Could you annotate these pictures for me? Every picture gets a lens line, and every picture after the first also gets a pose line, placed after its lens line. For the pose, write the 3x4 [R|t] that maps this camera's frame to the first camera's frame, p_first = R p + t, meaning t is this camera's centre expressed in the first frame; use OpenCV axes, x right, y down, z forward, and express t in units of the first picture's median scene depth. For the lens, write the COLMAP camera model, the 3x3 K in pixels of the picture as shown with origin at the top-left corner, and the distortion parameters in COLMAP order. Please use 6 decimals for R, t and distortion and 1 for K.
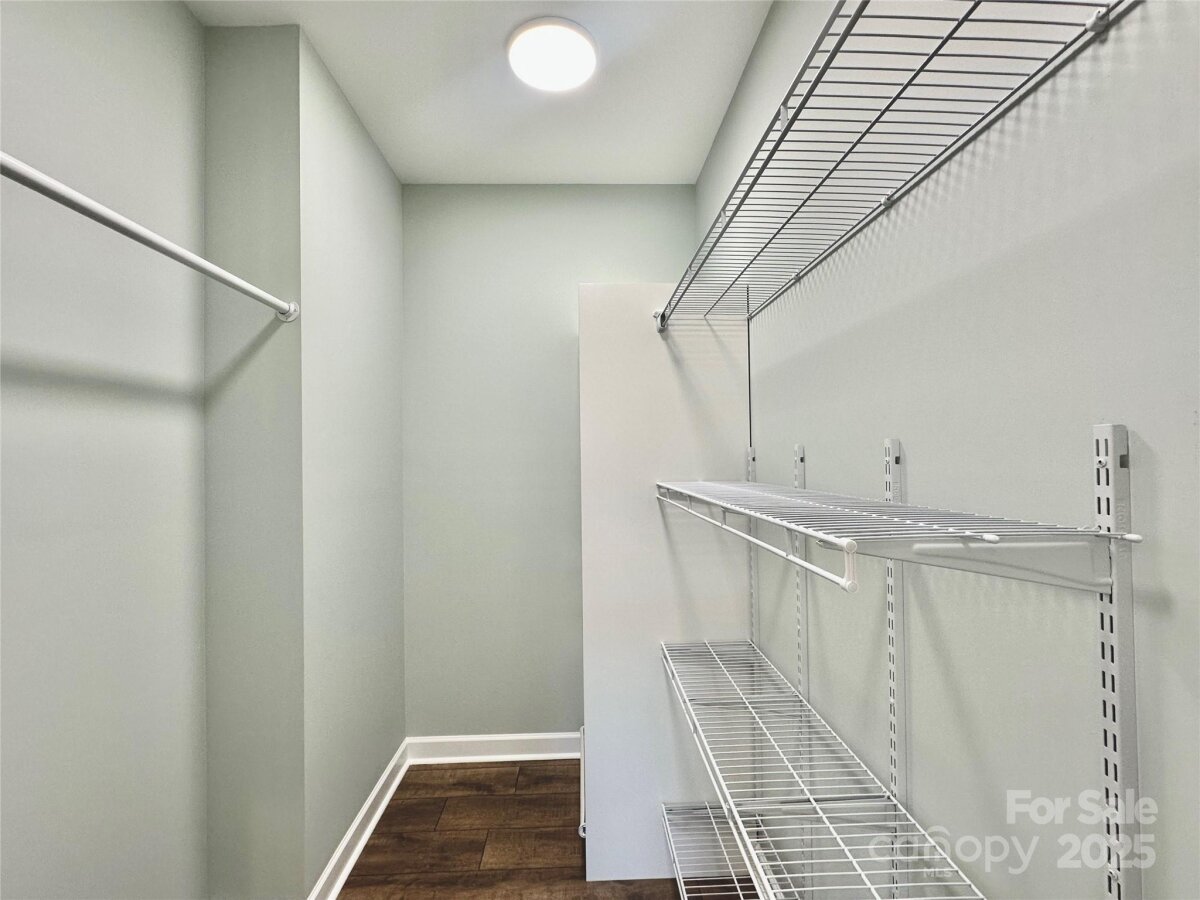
lens RADIAL K [[527.1, 0, 598.0], [0, 527.1, 449.9], [0, 0, 1]] dist [-0.001756, -0.000019]
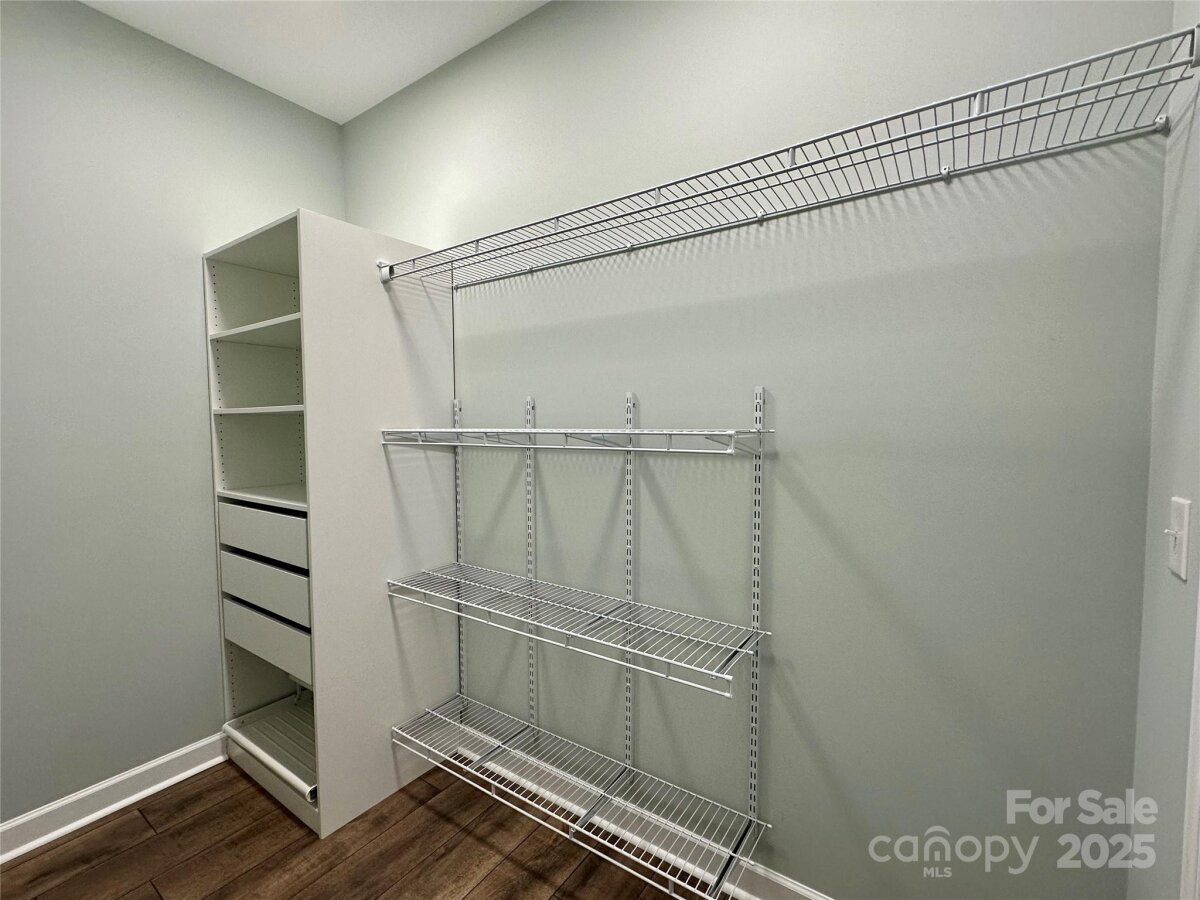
lens RADIAL K [[527.1, 0, 598.0], [0, 527.1, 449.9], [0, 0, 1]] dist [-0.001756, -0.000019]
pose [[0.597980, -0.032977, 0.800832, -0.467364], [-0.015216, 0.998506, 0.052479, 0.040793], [-0.801366, -0.043567, 0.596585, 0.041435]]
